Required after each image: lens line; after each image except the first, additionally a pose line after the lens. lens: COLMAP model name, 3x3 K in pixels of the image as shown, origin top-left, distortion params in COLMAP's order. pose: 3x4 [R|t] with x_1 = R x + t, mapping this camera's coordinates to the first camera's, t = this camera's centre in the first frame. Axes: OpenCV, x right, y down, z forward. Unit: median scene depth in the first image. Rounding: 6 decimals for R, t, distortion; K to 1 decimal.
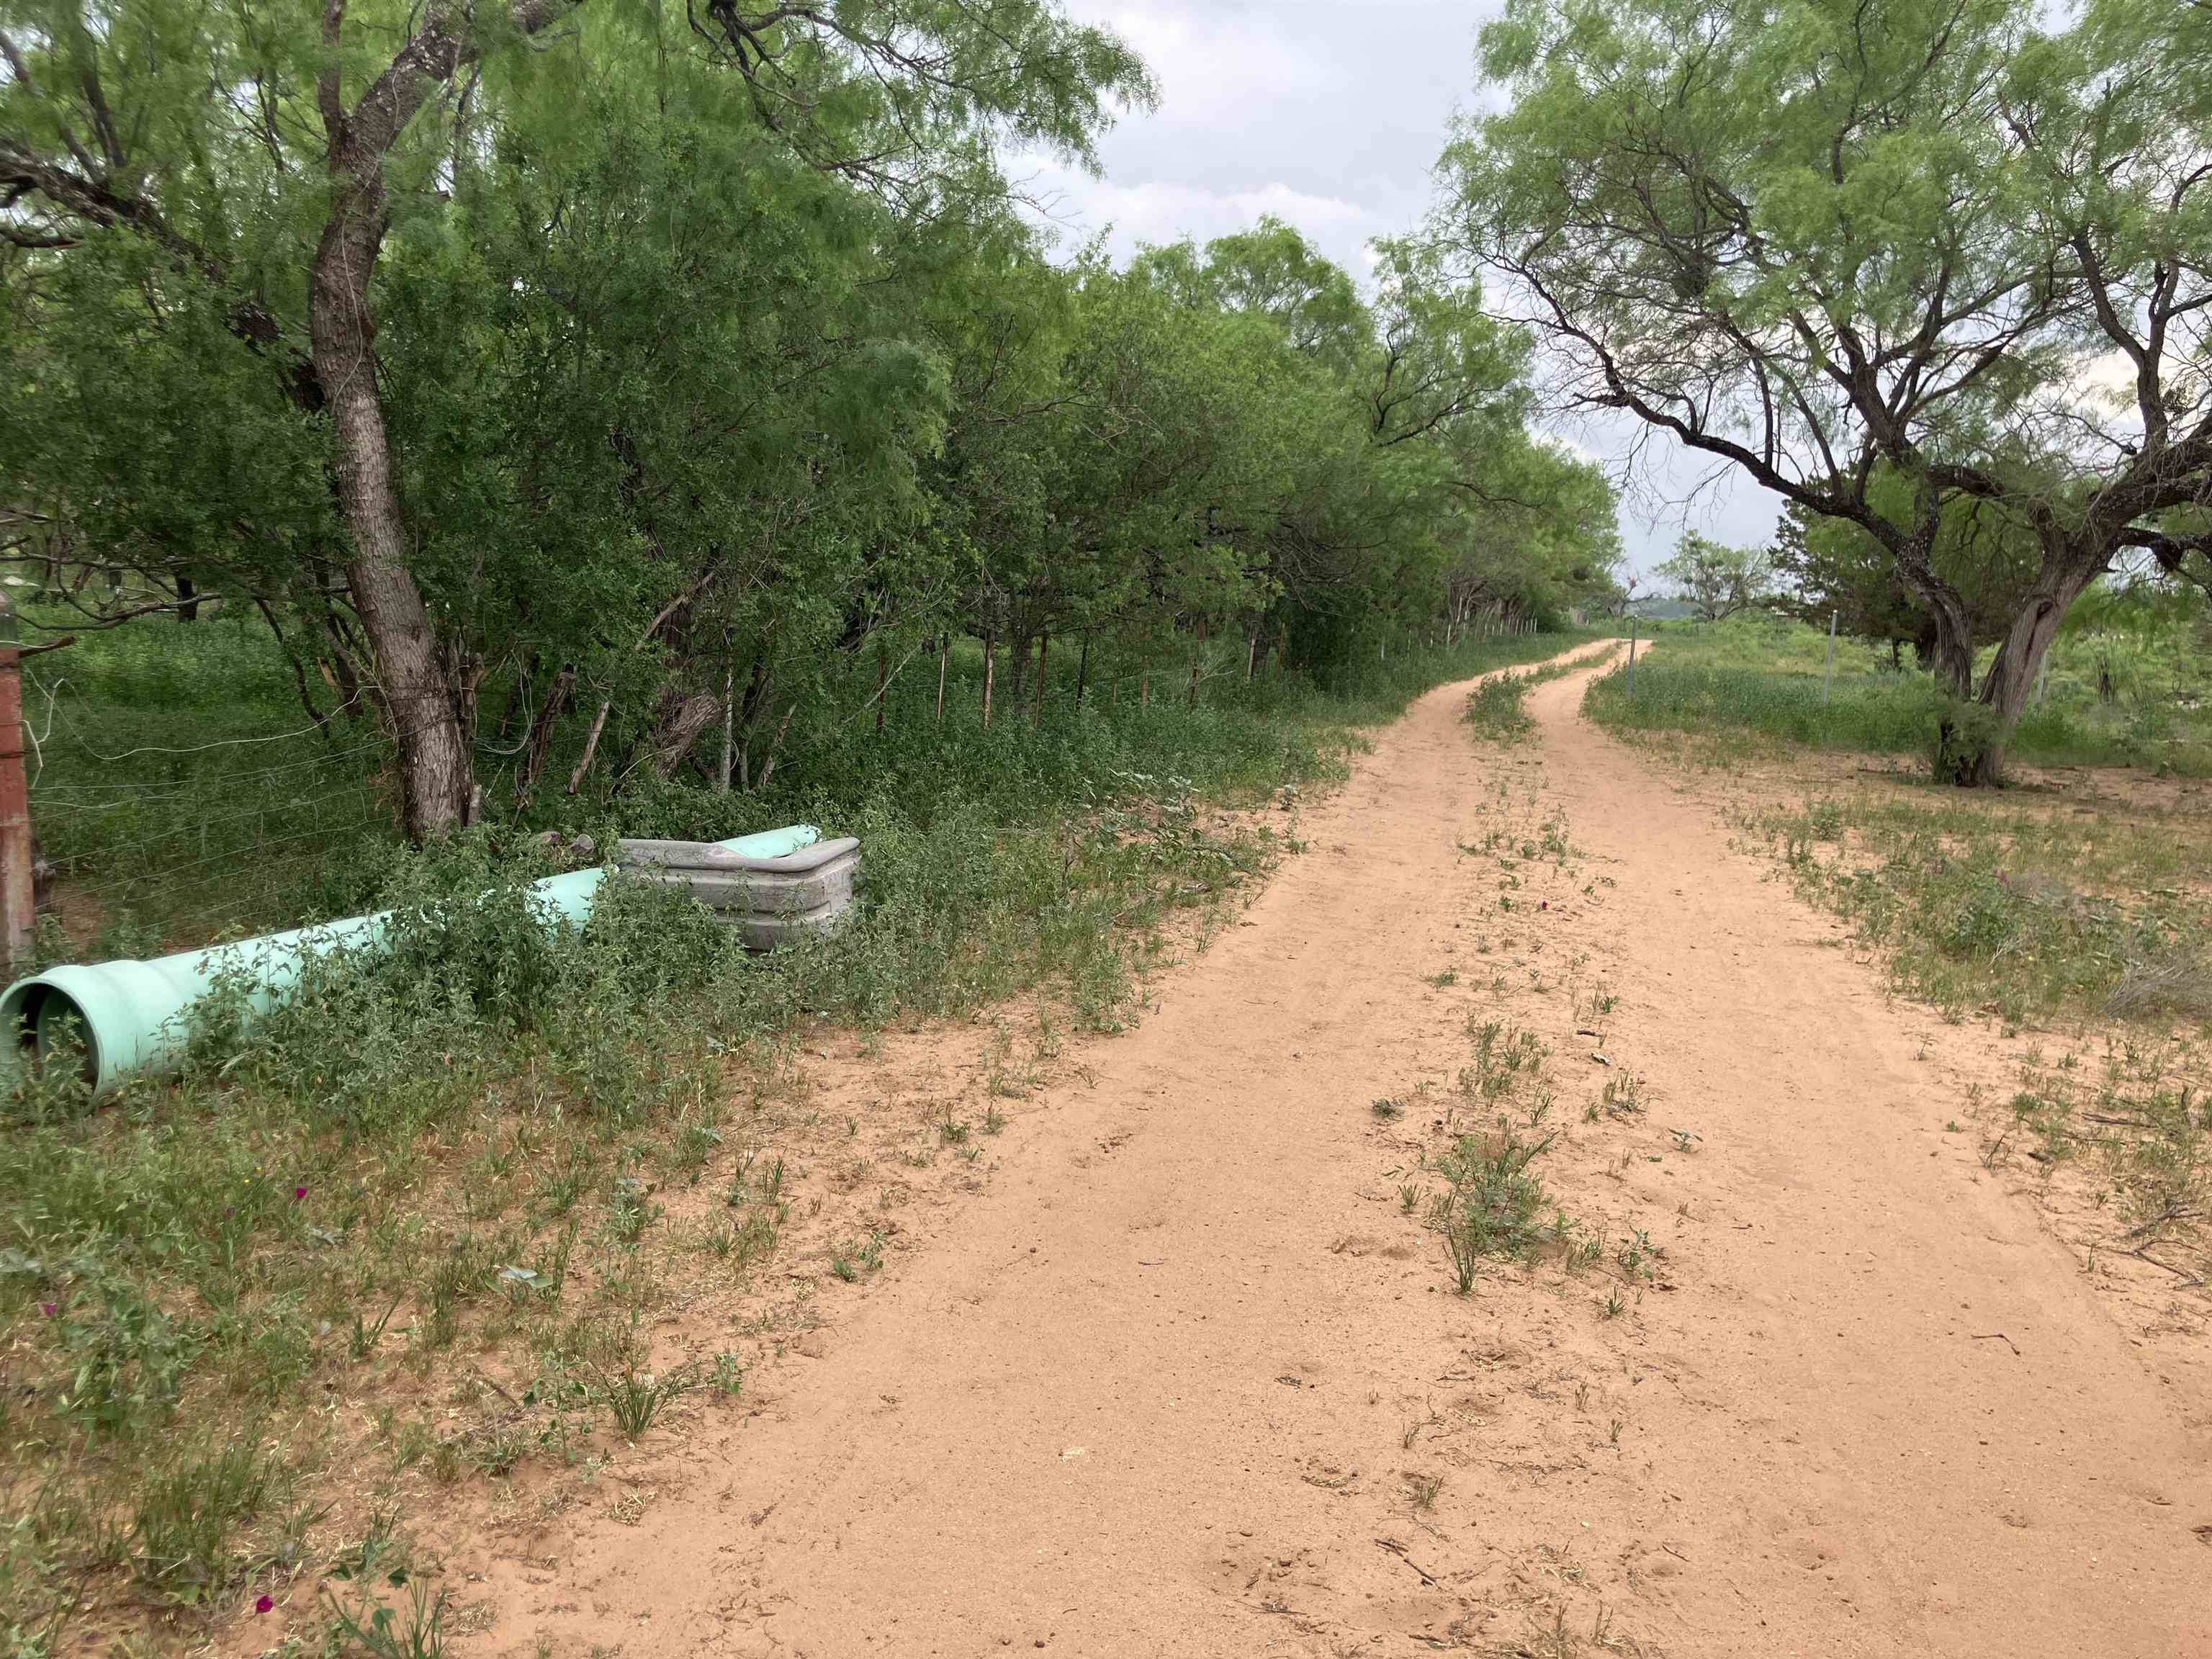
lens RADIAL K [[1810.9, 0, 1127.6], [0, 1810.9, 790.2], [0, 0, 1]] dist [0.031098, -0.081025]
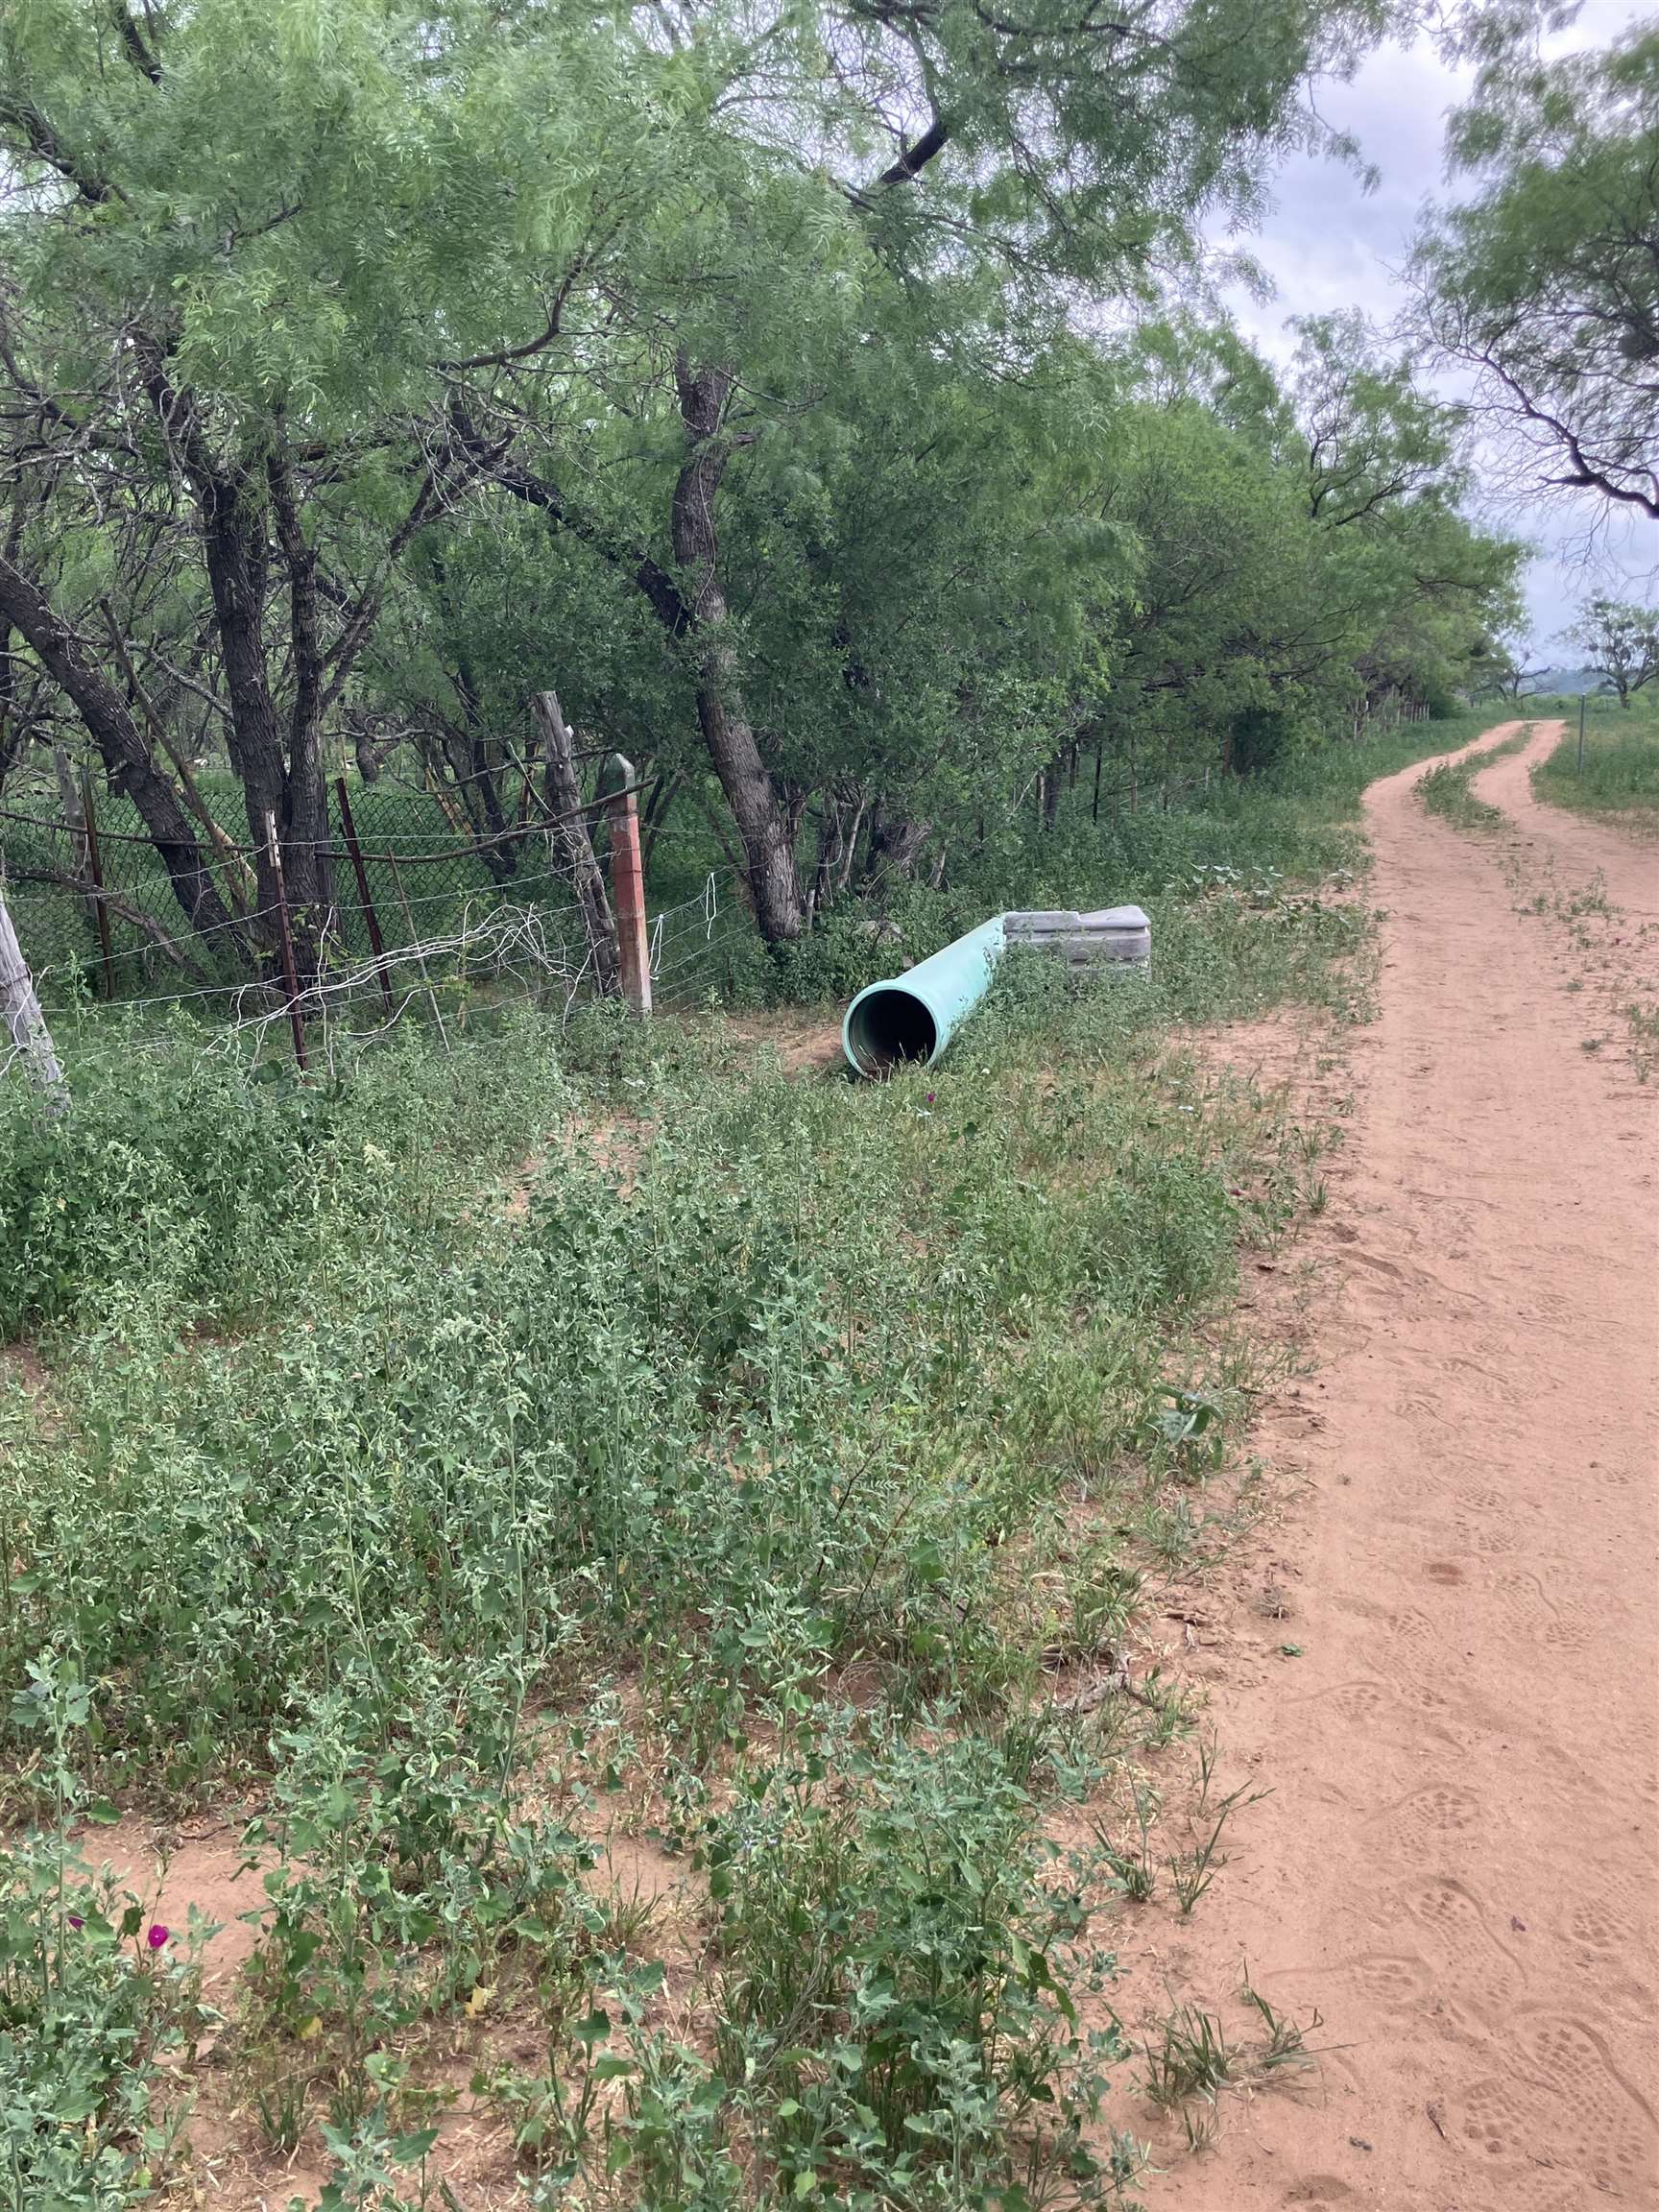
lens RADIAL K [[2029.2, 0, 819.1], [0, 2029.2, 1092.8], [0, 0, 1]] dist [0.020019, 0.033787]
pose [[0.996365, -0.054536, -0.065449, -0.066449], [0.059481, 0.995321, 0.076139, 0.008194], [0.060990, -0.079755, 0.994947, -0.123987]]
